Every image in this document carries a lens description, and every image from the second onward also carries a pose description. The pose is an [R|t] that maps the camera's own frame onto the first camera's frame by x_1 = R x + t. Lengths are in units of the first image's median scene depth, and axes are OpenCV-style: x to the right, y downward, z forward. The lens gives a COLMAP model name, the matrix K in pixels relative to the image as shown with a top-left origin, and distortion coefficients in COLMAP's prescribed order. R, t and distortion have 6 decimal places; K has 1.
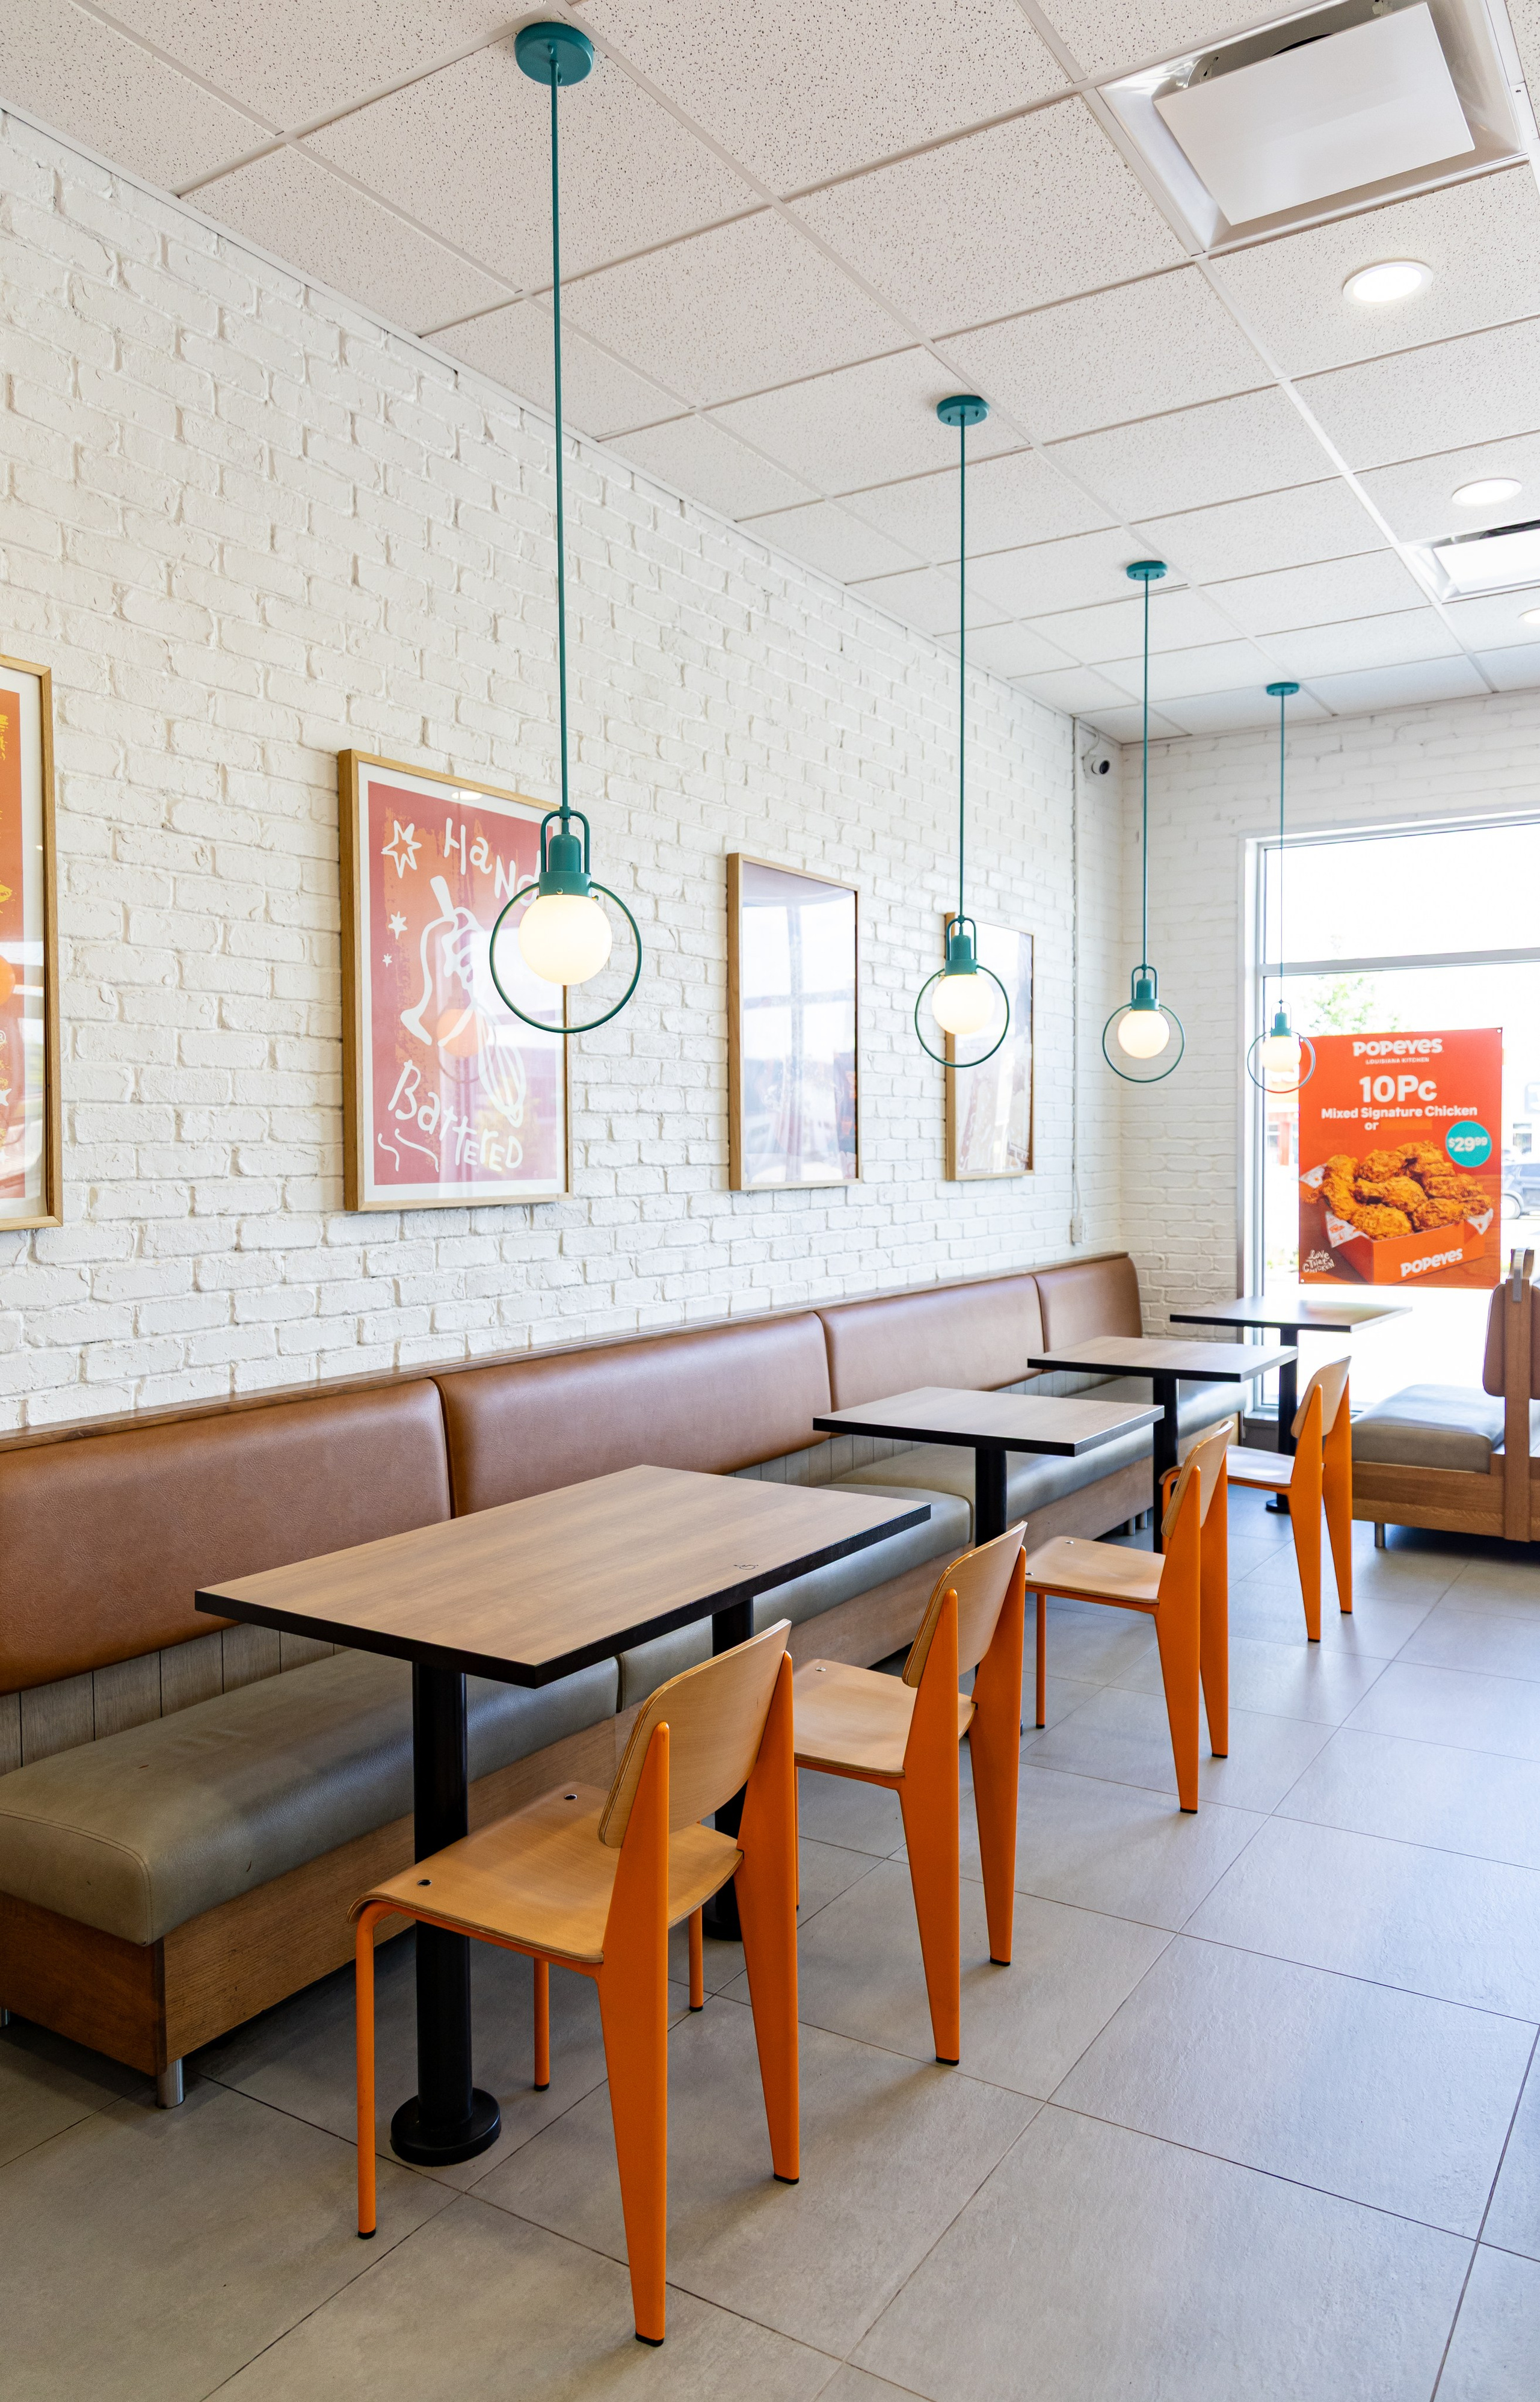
lens RADIAL K [[1603.9, 0, 770.0], [0, 1603.9, 1201.0], [0, 0, 1]] dist [0.007527, 0.000539]
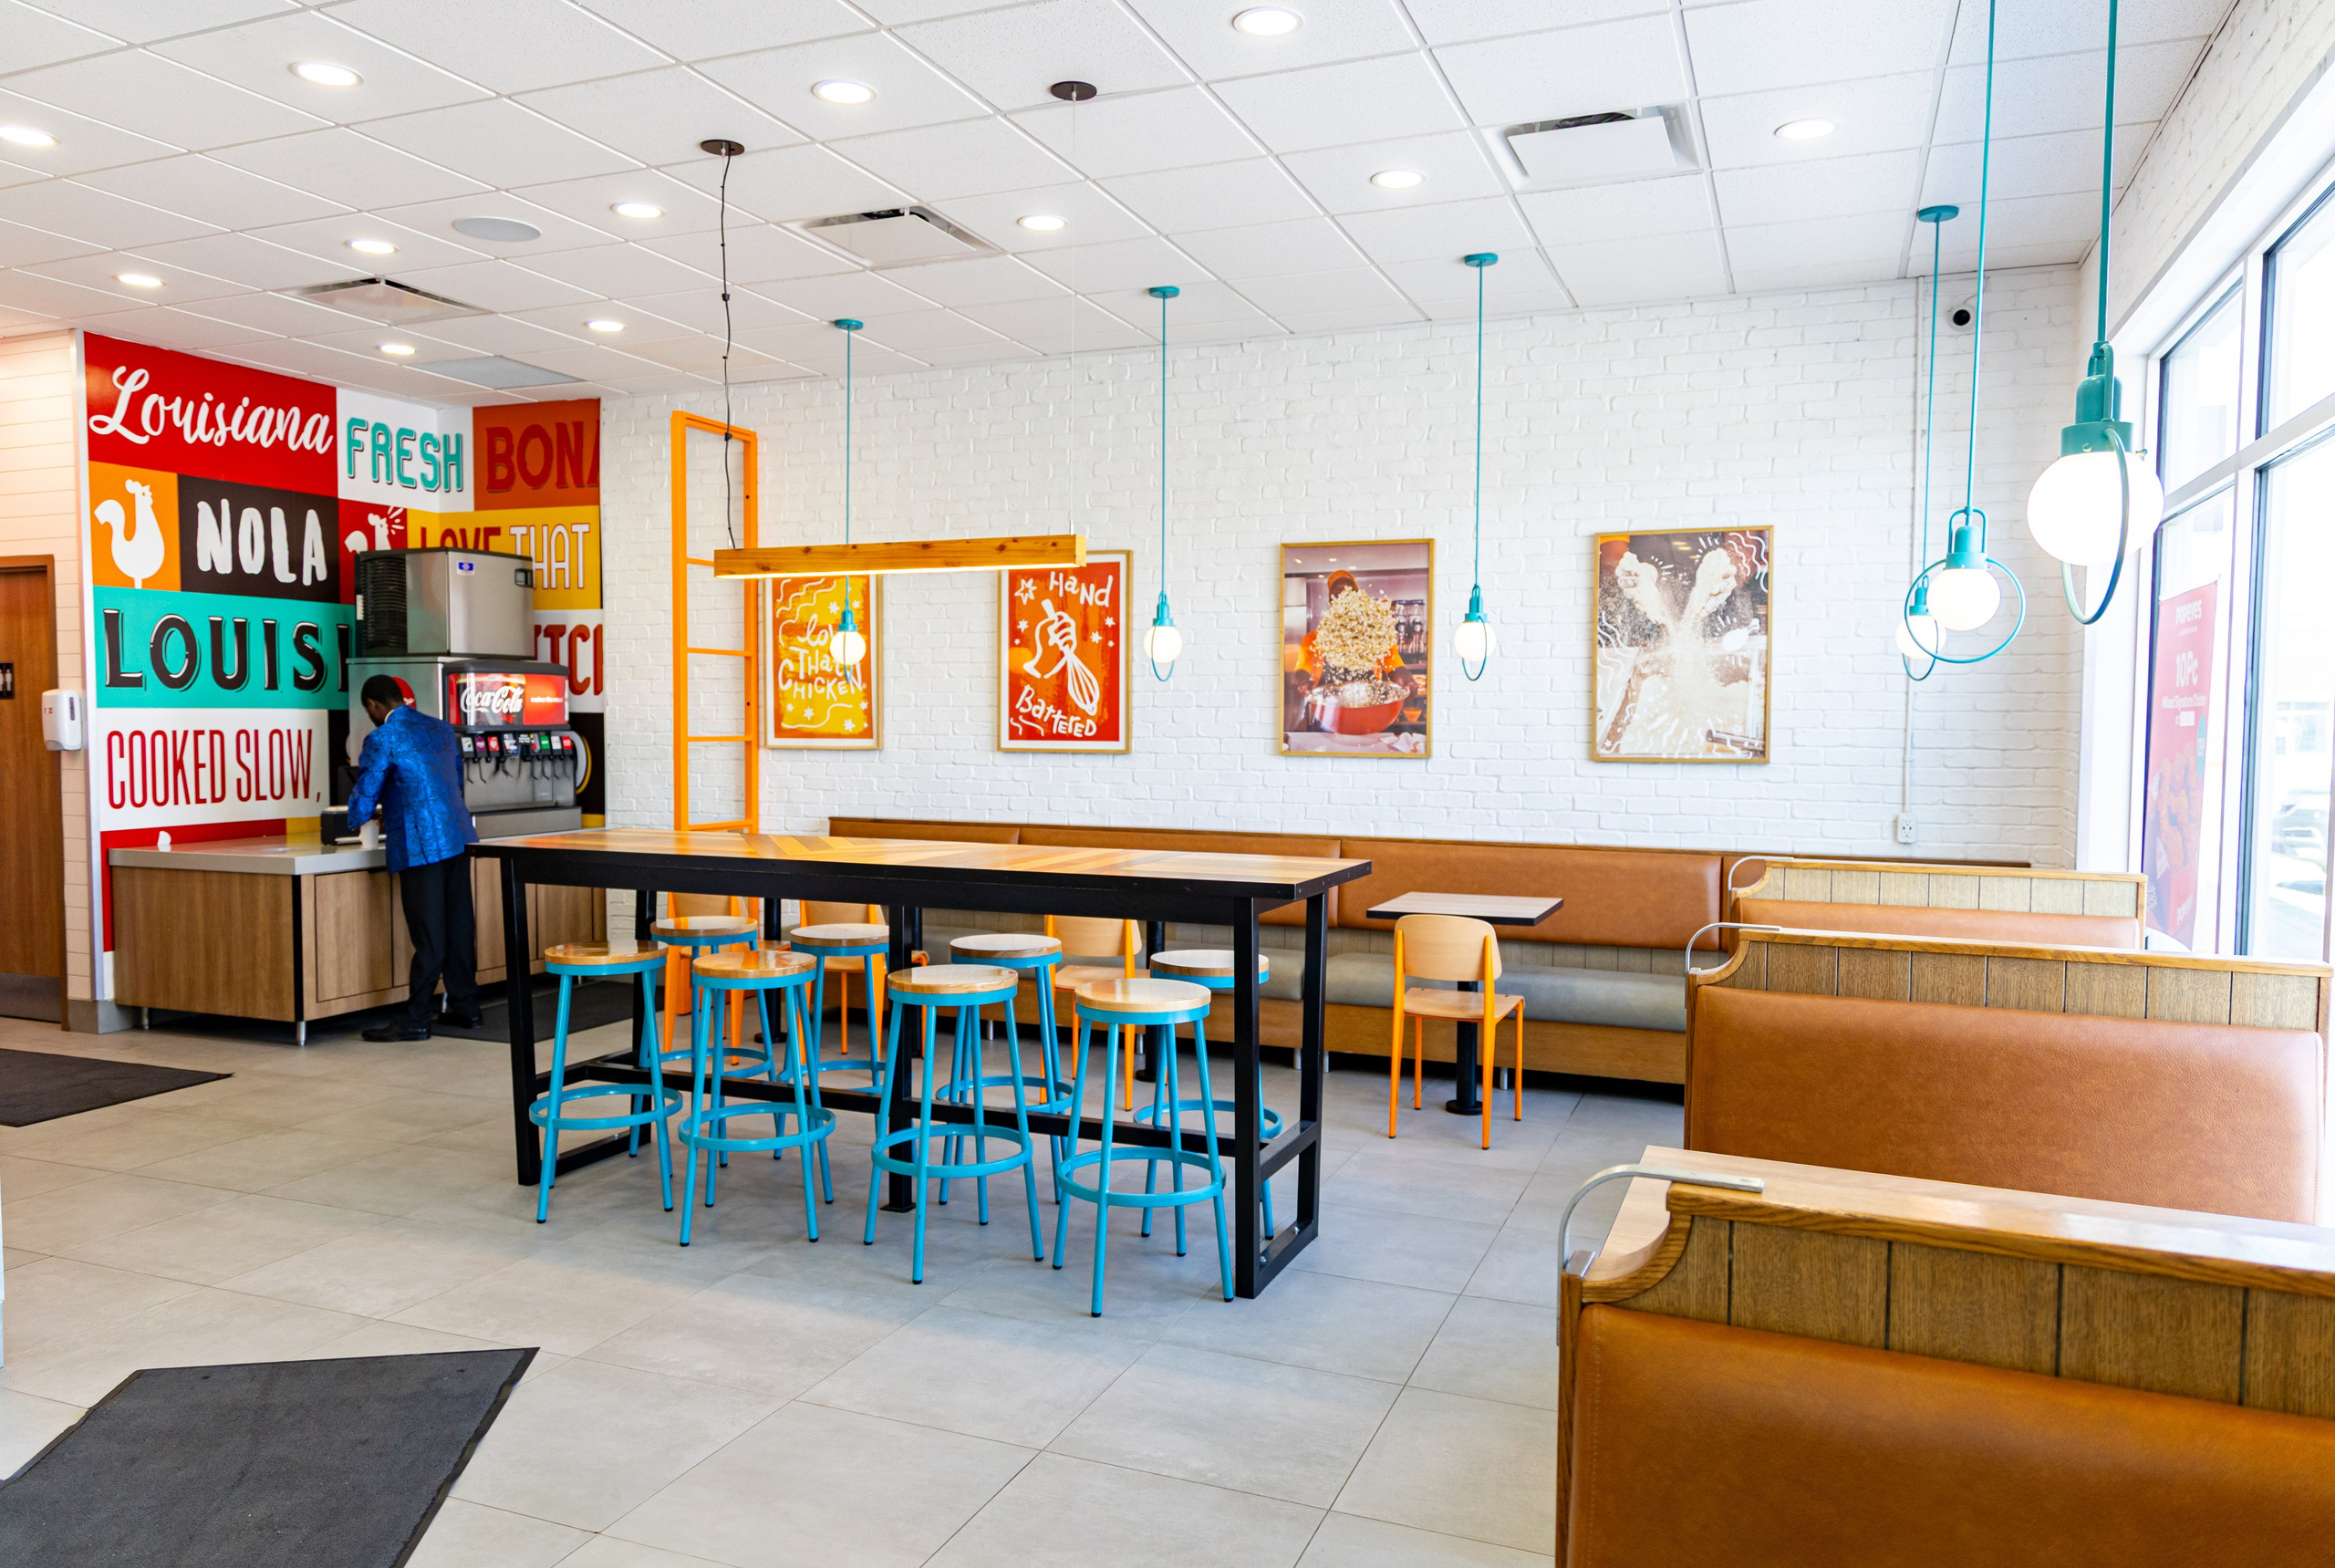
lens RADIAL K [[1608.0, 0, 1163.7], [0, 1608.0, 772.2], [0, 0, 1]] dist [0.022499, -0.001994]
pose [[0.166429, 0.045080, -0.985022, 1.064503], [-0.042875, 0.998340, 0.038445, -0.032436], [0.985121, 0.035834, 0.168085, 0.431935]]
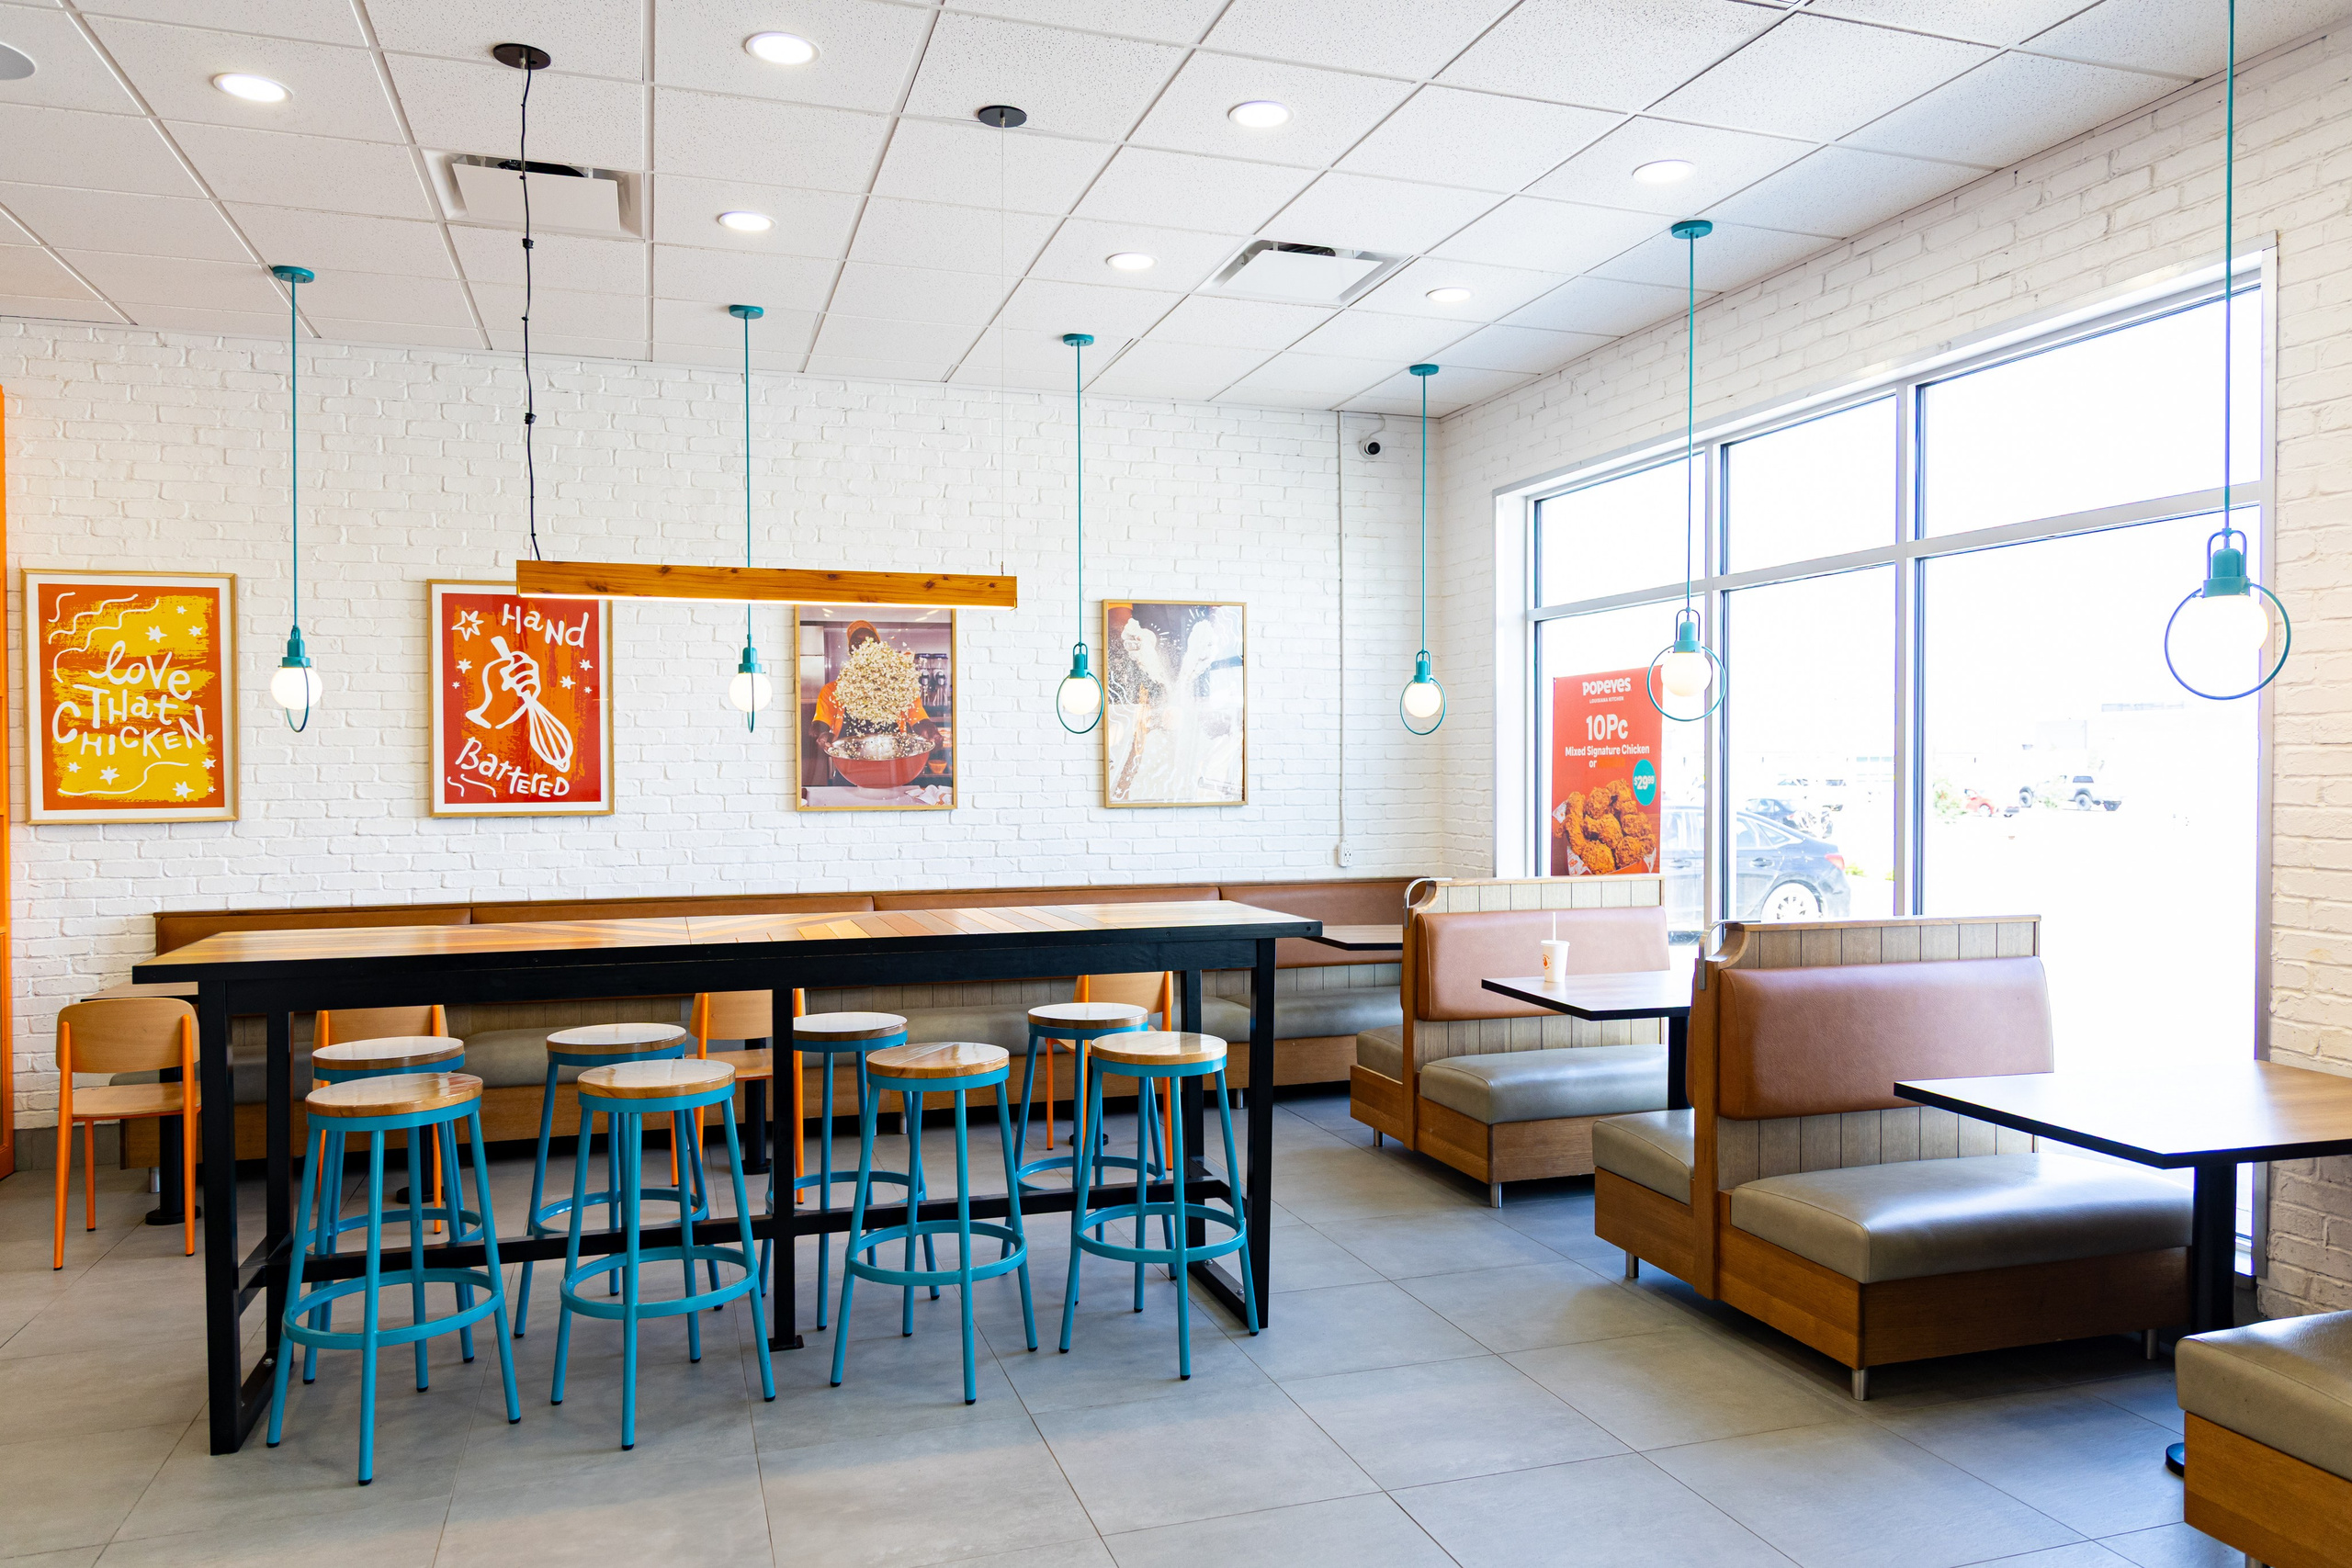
lens RADIAL K [[1579.5, 0, 1177.1], [0, 1579.5, 789.7], [0, 0, 1]] dist [0.008006, -0.000185]
pose [[0.768310, 0.011664, -0.639972, 0.838578], [-0.023007, 0.999691, -0.009401, -0.015037], [0.639664, 0.021947, 0.768341, 0.059476]]
